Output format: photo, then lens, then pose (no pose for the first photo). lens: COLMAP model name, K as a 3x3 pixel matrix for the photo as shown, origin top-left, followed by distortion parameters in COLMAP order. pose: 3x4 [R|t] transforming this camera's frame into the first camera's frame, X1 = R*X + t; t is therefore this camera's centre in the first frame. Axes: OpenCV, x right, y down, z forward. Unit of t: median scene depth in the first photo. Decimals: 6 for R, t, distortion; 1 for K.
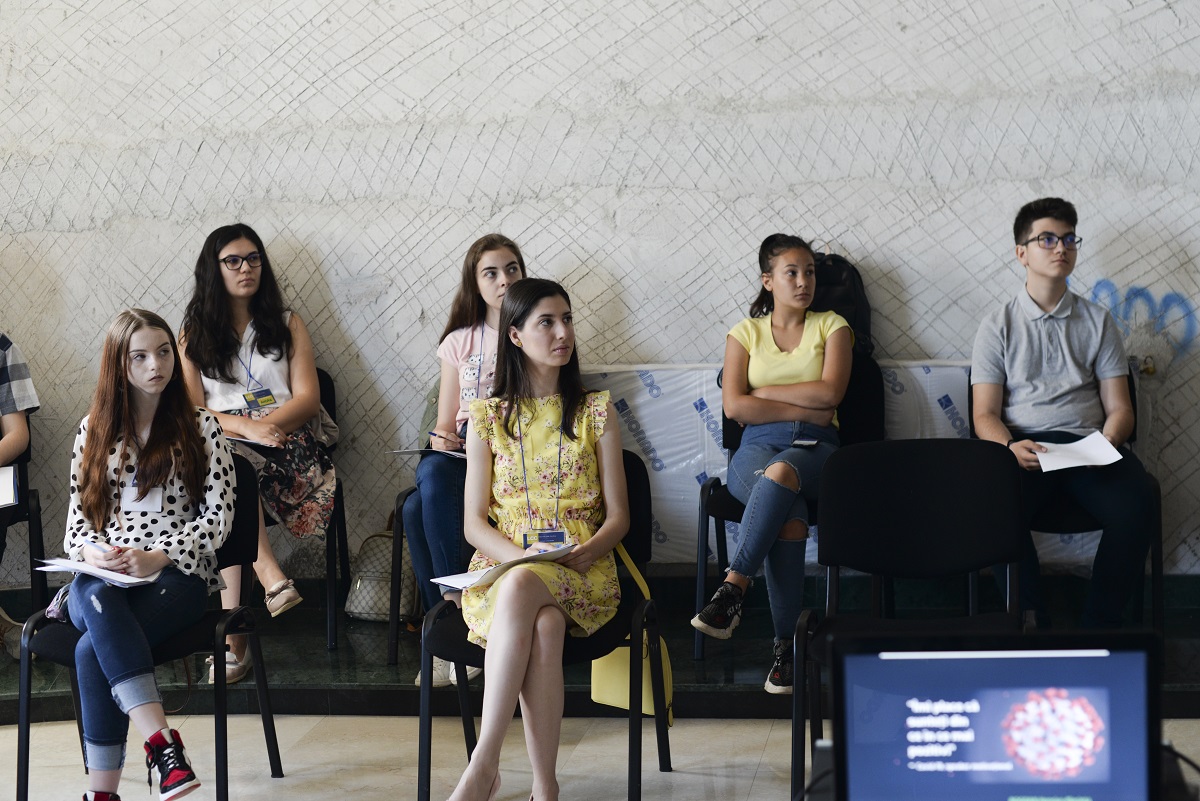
lens RADIAL K [[1785.4, 0, 600.0], [0, 1785.4, 400.5], [0, 0, 1]] dist [-0.129296, 0.056495]
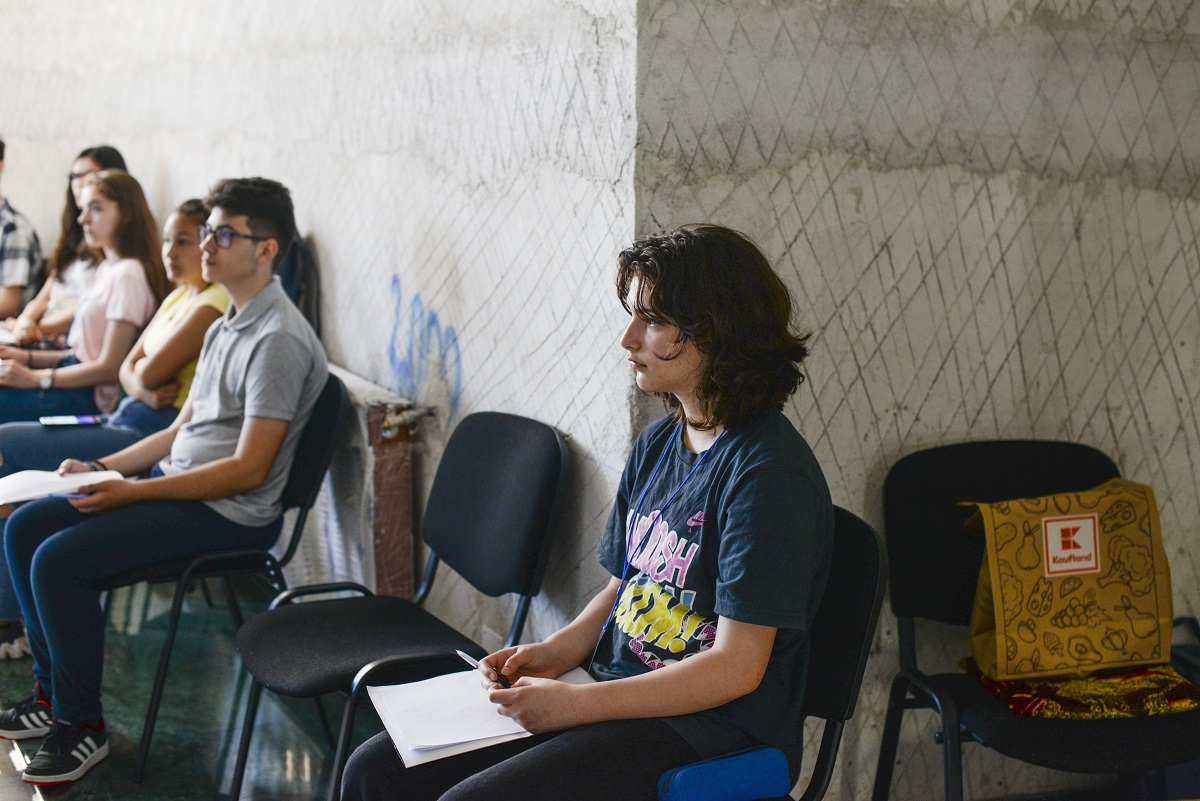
lens RADIAL K [[1713.6, 0, 600.0], [0, 1713.6, 400.5], [0, 0, 1]] dist [-0.146280, 0.008599]
pose [[0.631720, 0.183774, -0.753099, 0.872169], [-0.141388, 0.982512, 0.121156, -0.121226], [0.762194, 0.029942, 0.646656, 0.590035]]
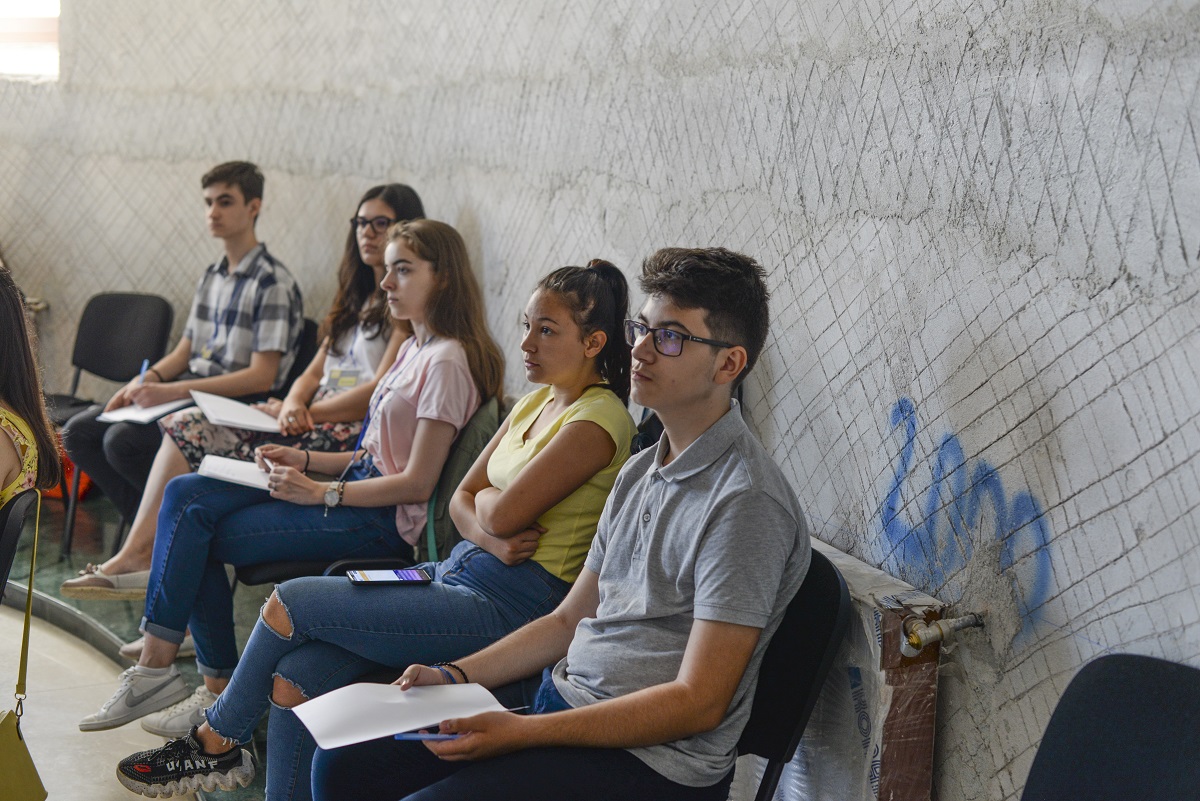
lens RADIAL K [[1713.6, 0, 600.0], [0, 1713.6, 400.5], [0, 0, 1]] dist [-0.146280, 0.008599]
pose [[0.540070, 0.185983, -0.820814, 0.609258], [-0.162475, 0.979971, 0.115142, -0.114984], [0.825788, 0.071177, 0.559471, 0.650338]]
